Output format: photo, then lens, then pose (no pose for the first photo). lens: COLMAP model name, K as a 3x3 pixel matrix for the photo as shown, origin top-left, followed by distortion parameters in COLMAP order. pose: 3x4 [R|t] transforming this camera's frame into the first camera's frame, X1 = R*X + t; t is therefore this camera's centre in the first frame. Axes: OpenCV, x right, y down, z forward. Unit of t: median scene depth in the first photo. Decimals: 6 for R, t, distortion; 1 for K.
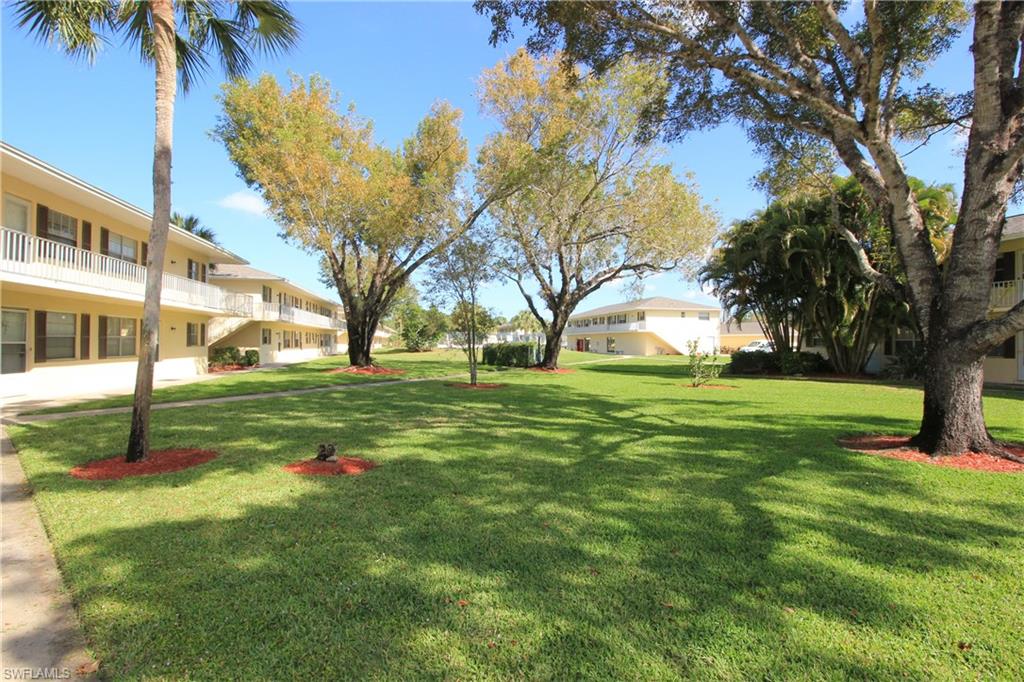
lens RADIAL K [[511.5, 0, 511.1], [0, 511.5, 340.2], [0, 0, 1]] dist [0.005175, 0.000194]
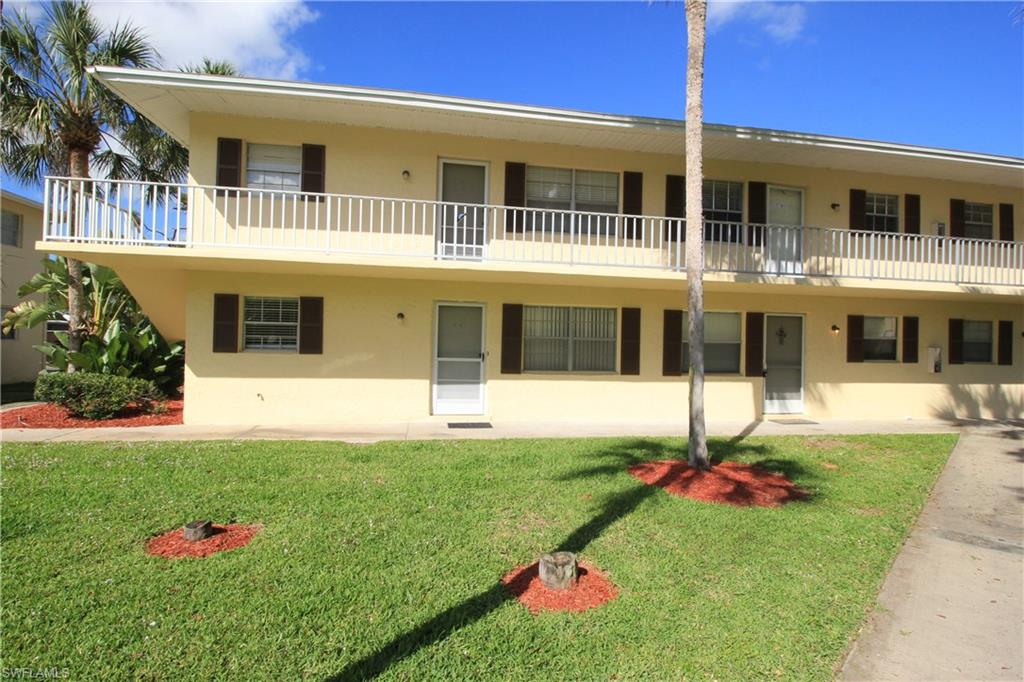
lens RADIAL K [[511.5, 0, 511.8], [0, 511.5, 342.9], [0, 0, 1]] dist [0.005175, 0.000194]
pose [[-0.004074, -0.006874, -0.999968, -0.135856], [-0.019596, 0.999785, -0.006793, 0.002909], [0.999800, 0.019568, -0.004208, 0.782229]]
